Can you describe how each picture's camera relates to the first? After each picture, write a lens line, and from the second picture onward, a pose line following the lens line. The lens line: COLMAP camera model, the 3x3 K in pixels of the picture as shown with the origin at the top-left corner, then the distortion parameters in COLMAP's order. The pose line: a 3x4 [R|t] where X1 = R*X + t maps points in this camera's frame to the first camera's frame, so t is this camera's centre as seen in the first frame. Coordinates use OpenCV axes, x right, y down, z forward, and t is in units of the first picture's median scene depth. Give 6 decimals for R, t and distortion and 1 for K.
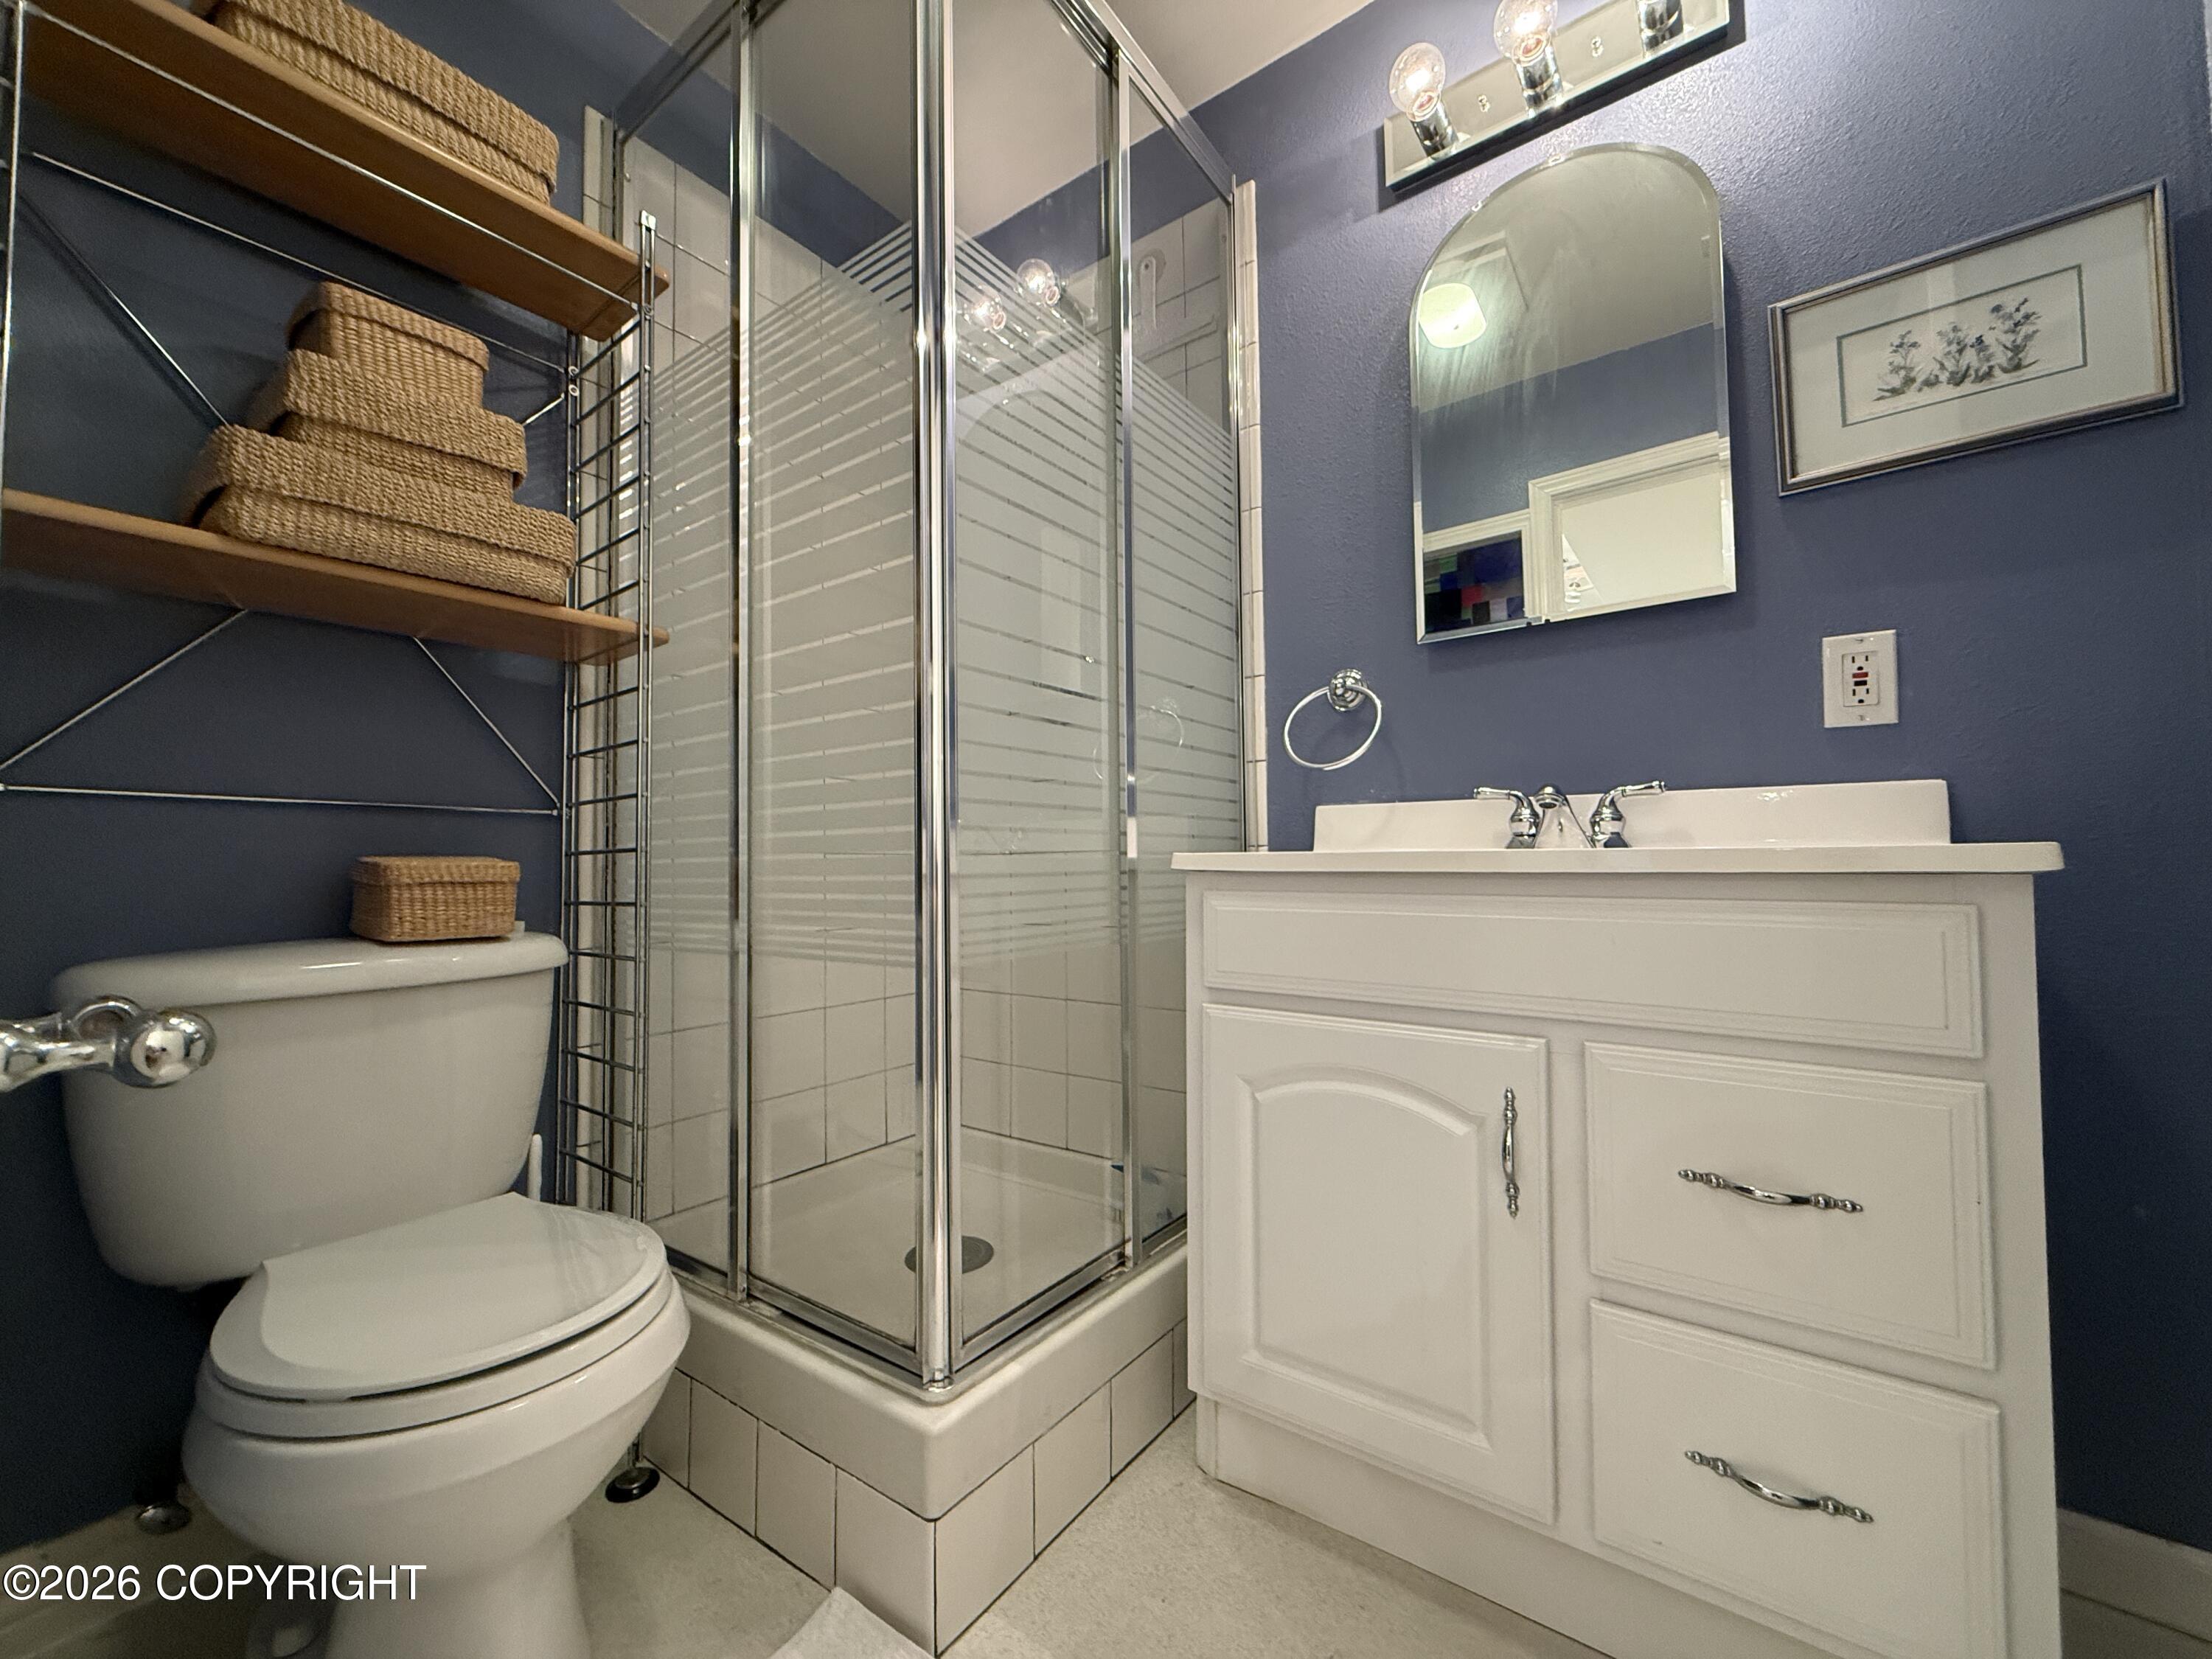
lens RADIAL K [[877.4, 0, 1096.9], [0, 877.4, 830.8], [0, 0, 1]] dist [0.000237, -0.000033]
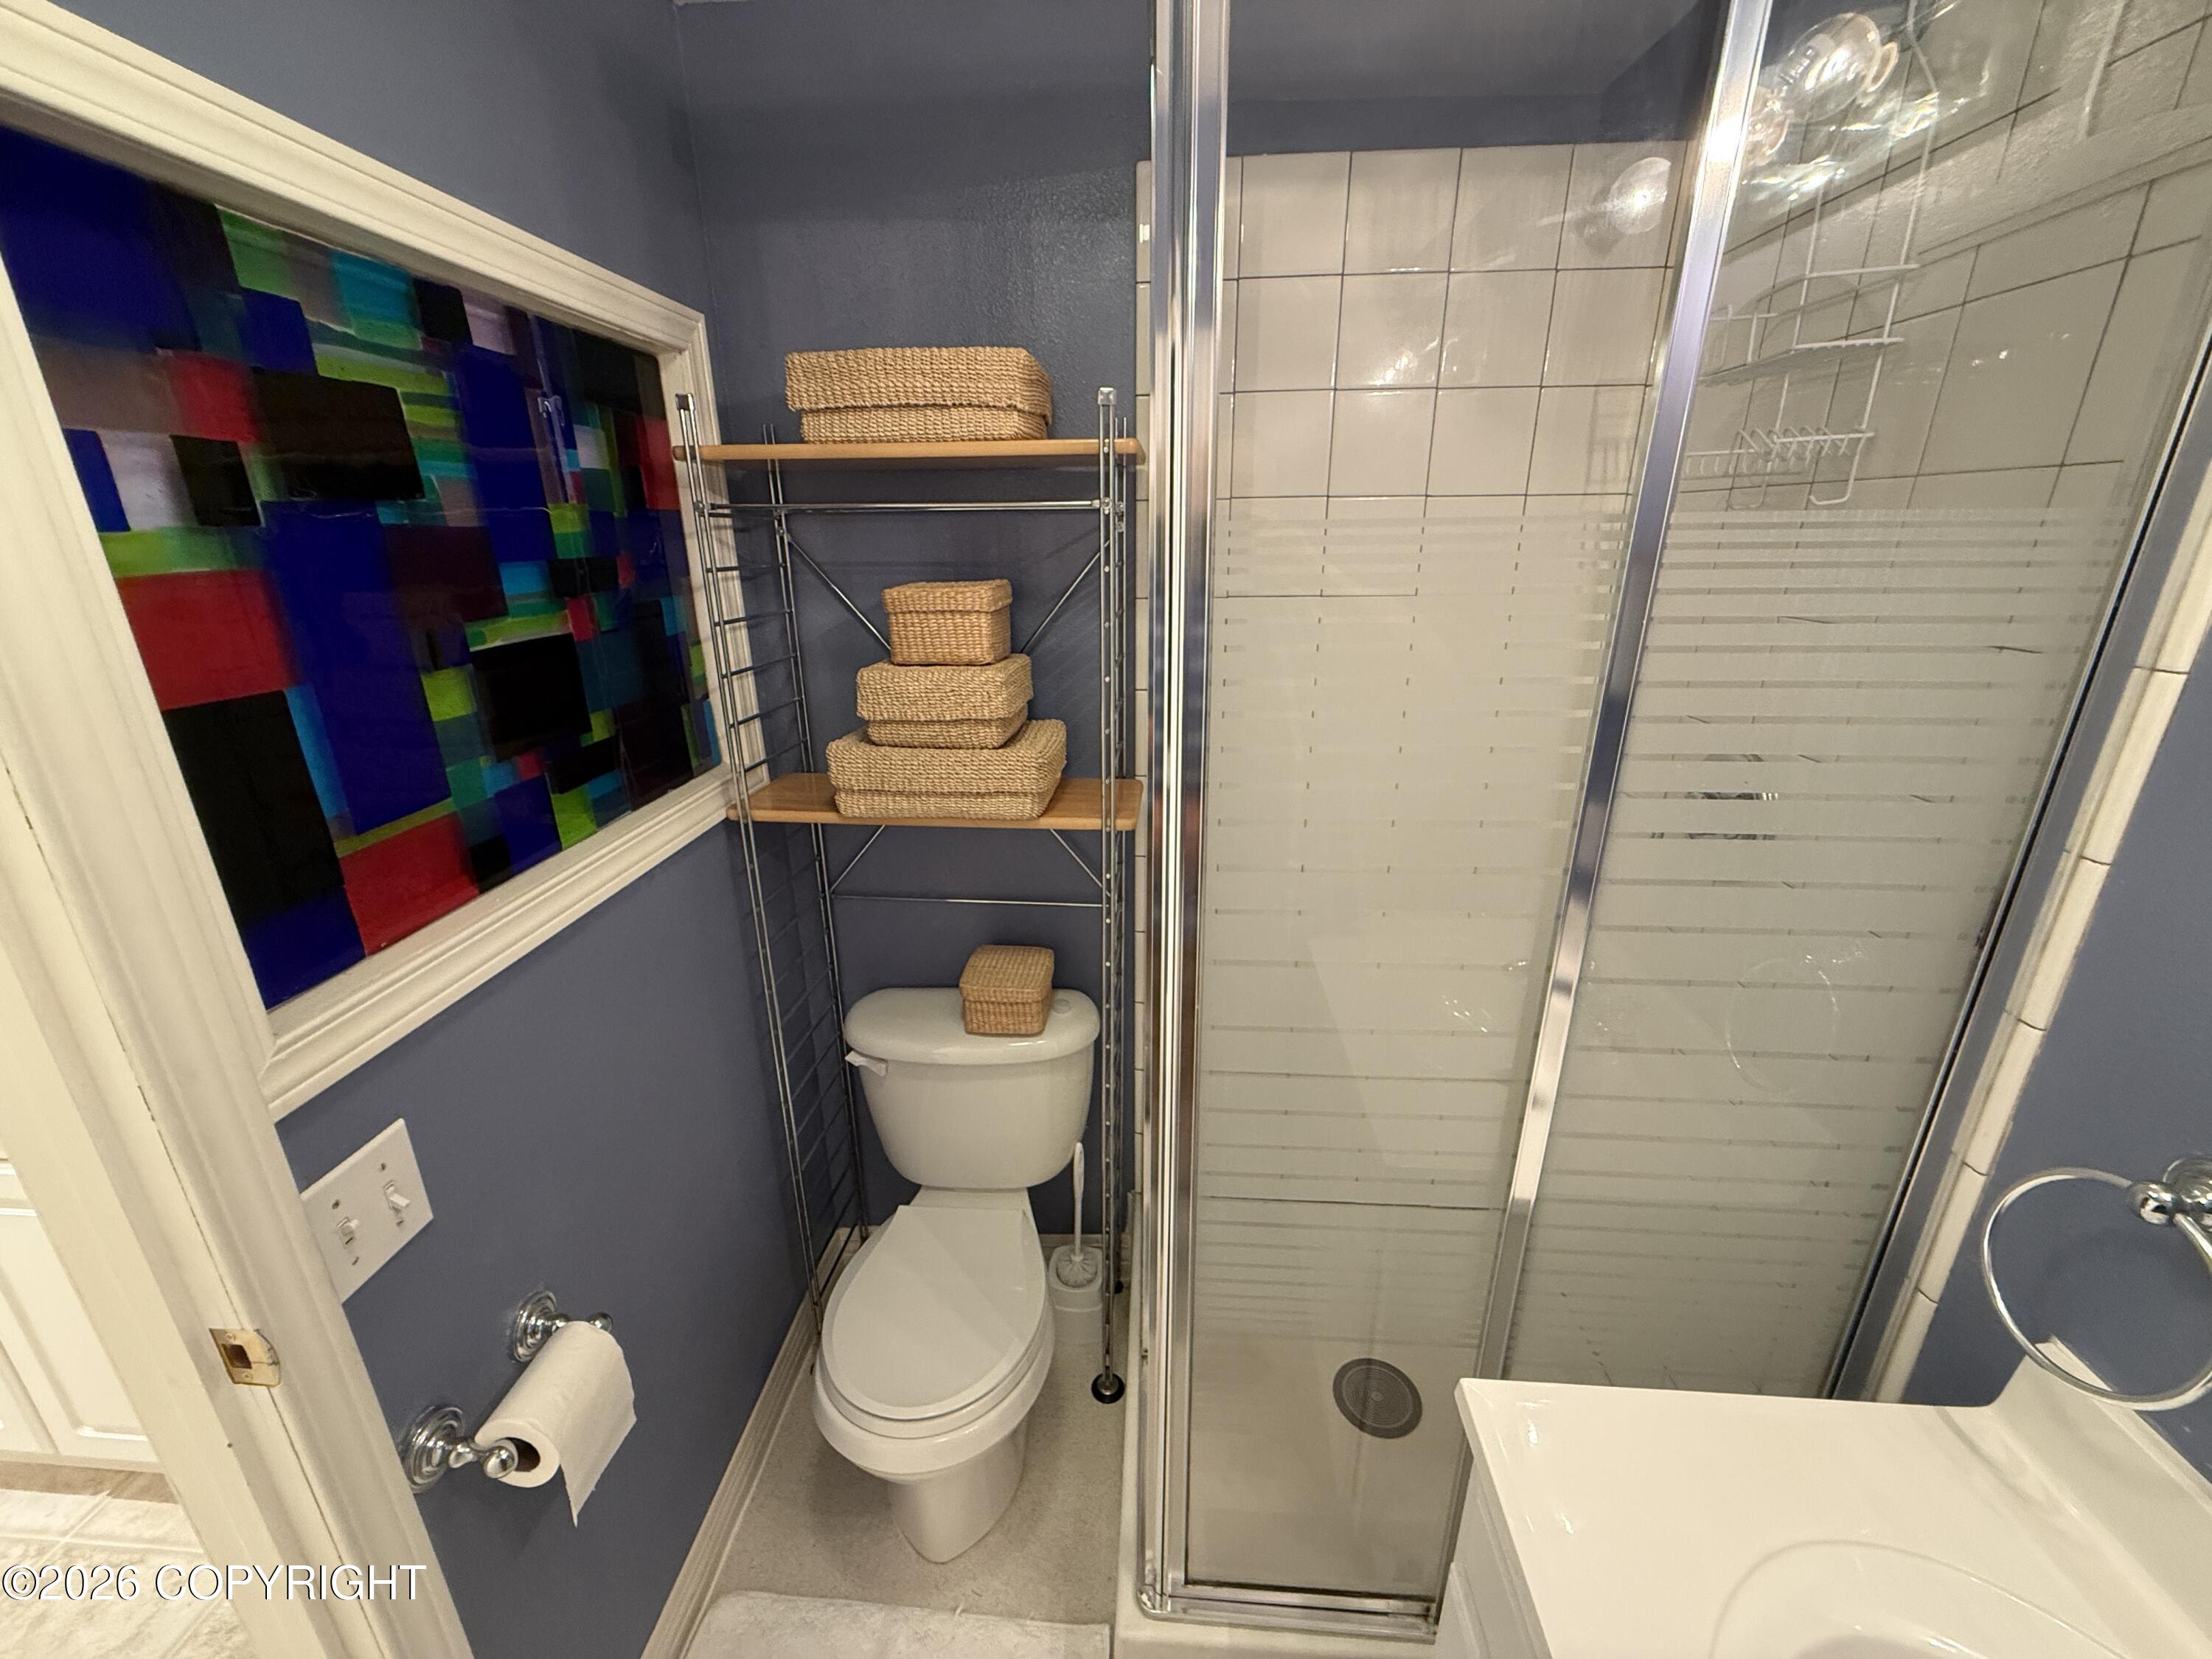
lens RADIAL K [[890.4, 0, 1085.2], [0, 890.4, 833.9], [0, 0, 1]] dist [0.000358, -0.000013]
pose [[0.529689, 0.285876, -0.798564, 0.324960], [0.043043, 0.931217, 0.361914, -0.575339], [0.847099, -0.226074, 0.480950, 0.412686]]
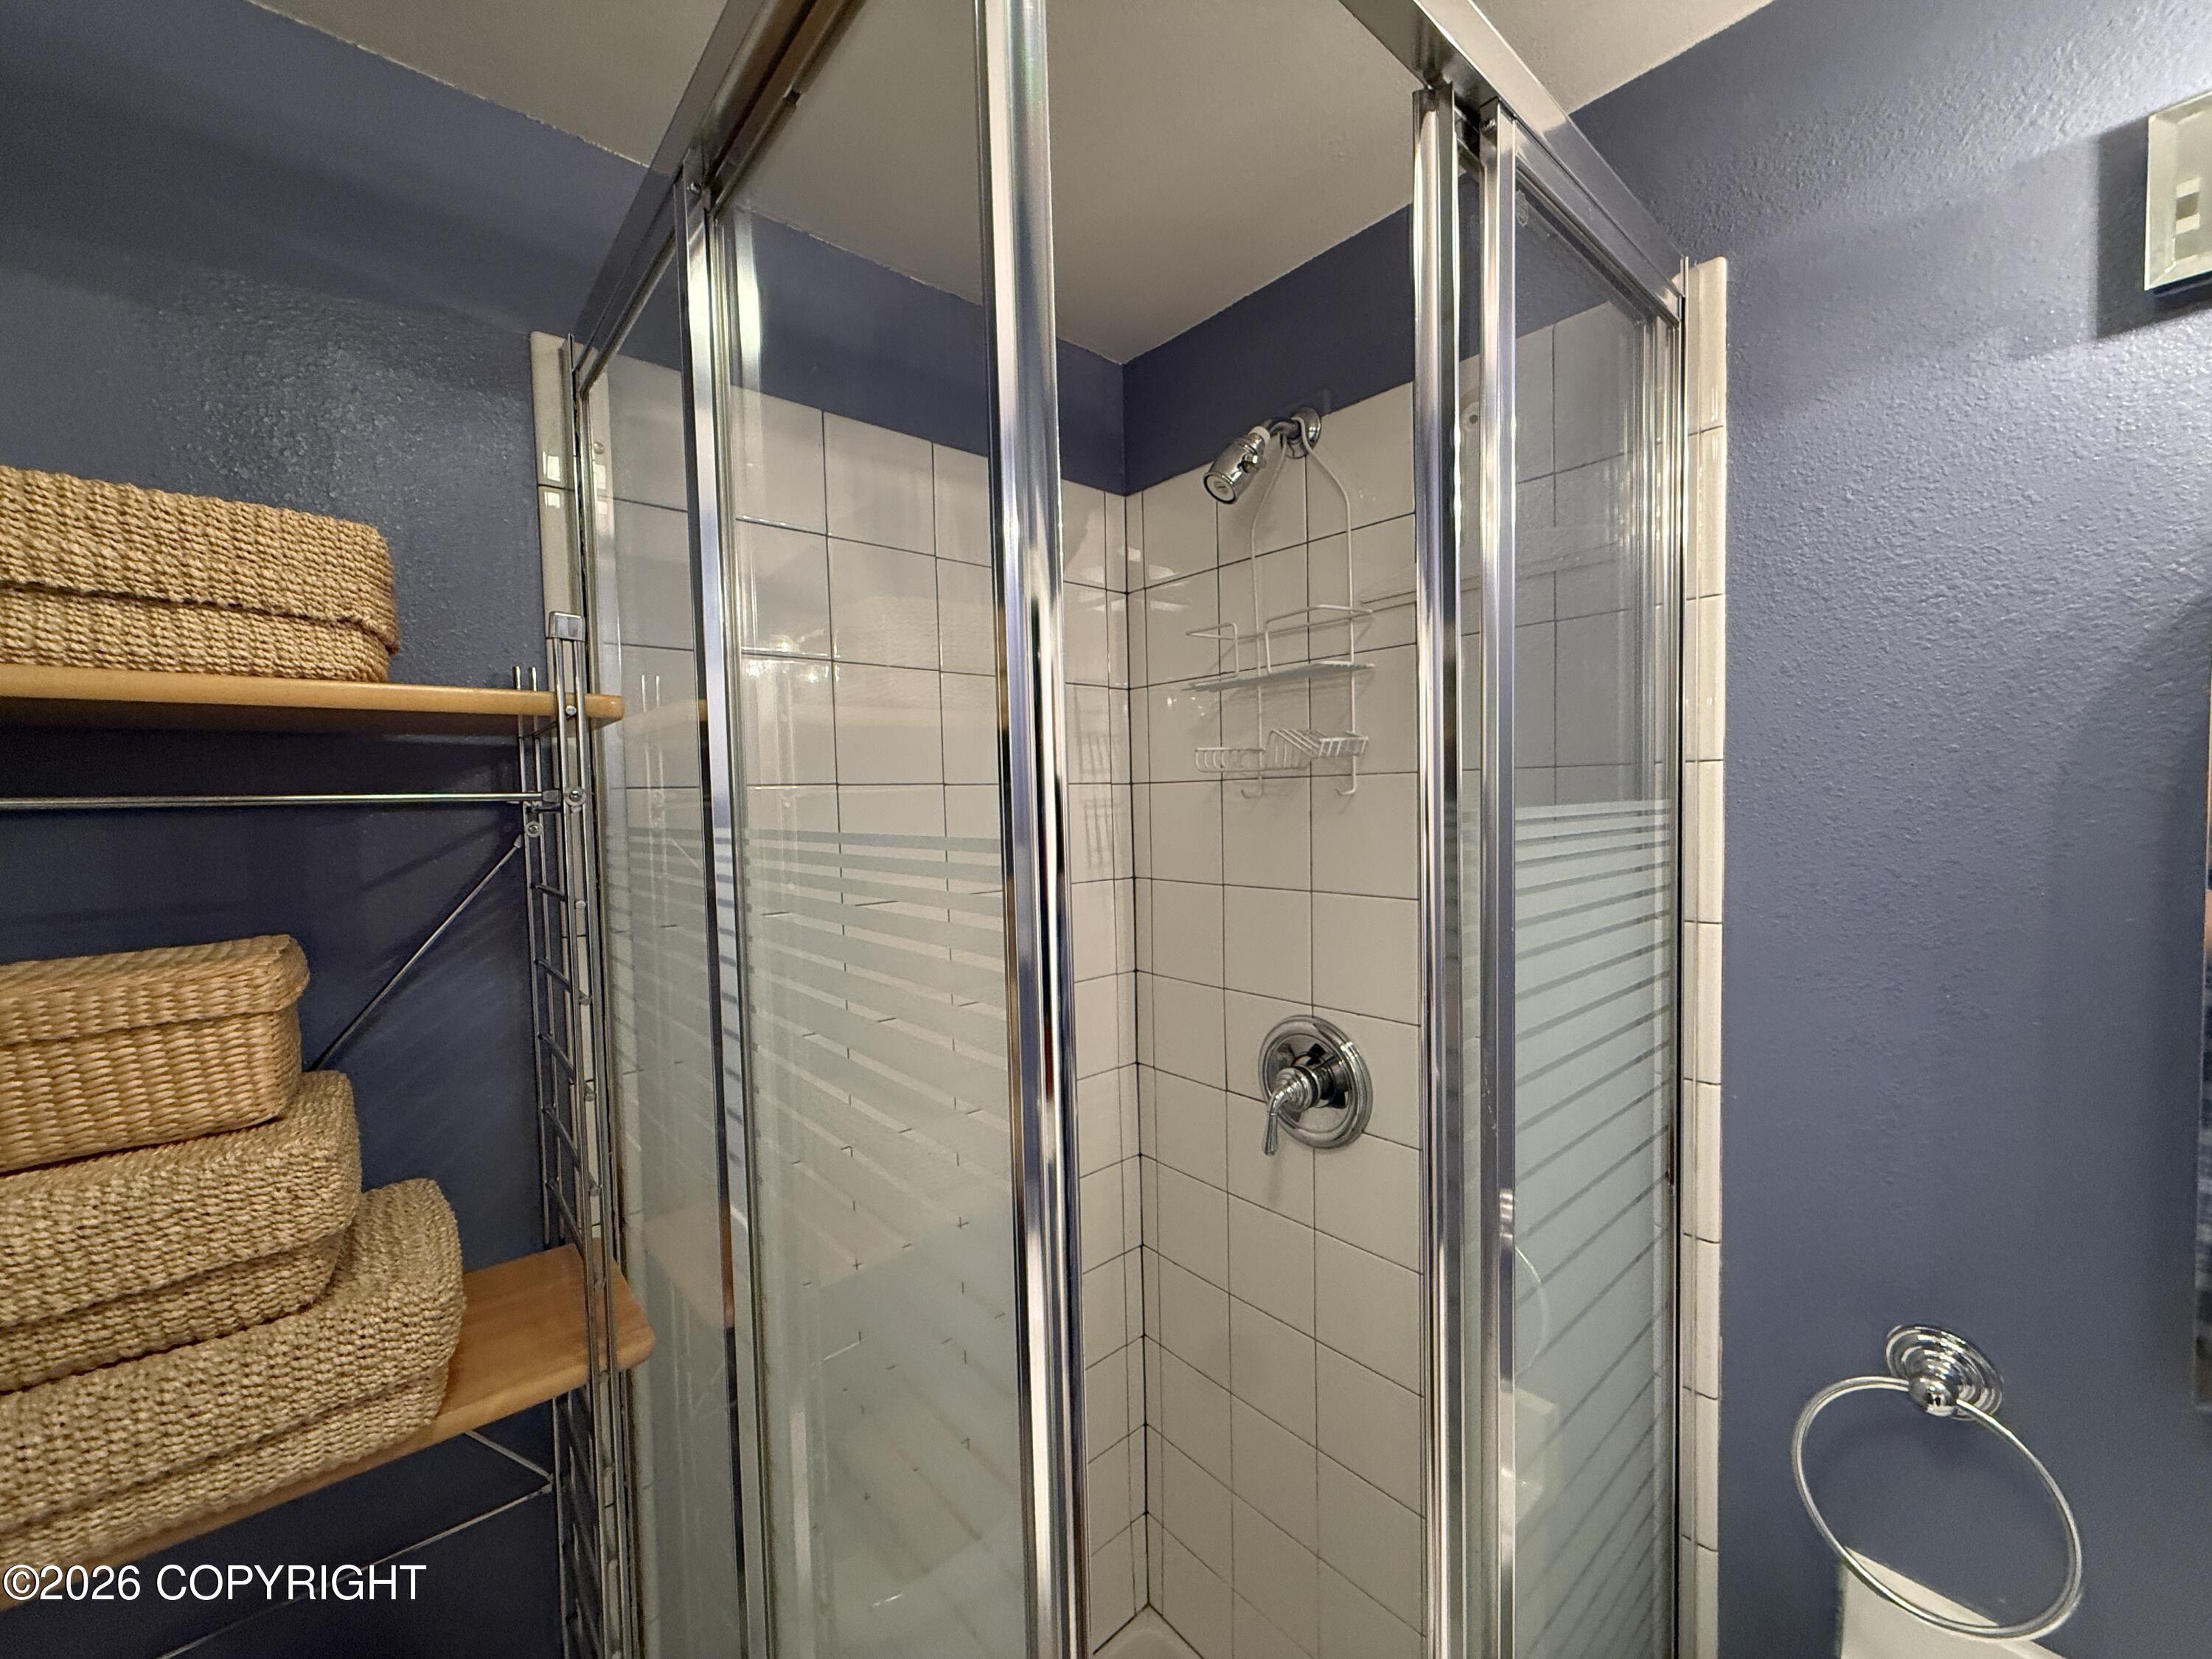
lens RADIAL K [[877.4, 0, 1096.9], [0, 877.4, 830.8], [0, 0, 1]] dist [0.000237, -0.000033]
pose [[0.975132, 0.000259, -0.221626, -0.069734], [0.019963, 0.995832, 0.088999, -0.578811], [0.220725, -0.091210, 0.971062, 0.509217]]
